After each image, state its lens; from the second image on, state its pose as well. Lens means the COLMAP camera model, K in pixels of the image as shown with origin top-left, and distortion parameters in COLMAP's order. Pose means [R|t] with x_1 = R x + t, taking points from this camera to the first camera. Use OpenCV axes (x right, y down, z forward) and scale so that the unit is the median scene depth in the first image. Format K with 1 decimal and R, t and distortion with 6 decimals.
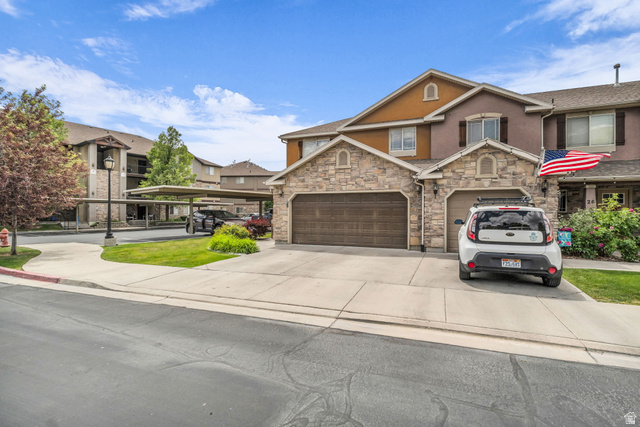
lens RADIAL K [[316.1, 0, 323.9], [0, 316.1, 210.2], [0, 0, 1]] dist [-0.000986, -0.000557]
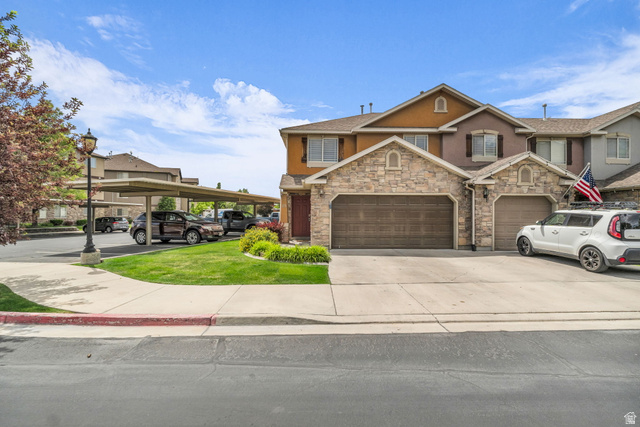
lens RADIAL K [[309.7, 0, 322.3], [0, 309.7, 213.7], [0, 0, 1]] dist [0.000888, 0.000546]
pose [[0.916233, 0.003090, 0.400634, -0.536761], [-0.004208, 0.999989, 0.001911, 0.003104], [-0.400624, -0.003437, 0.916236, 0.207347]]
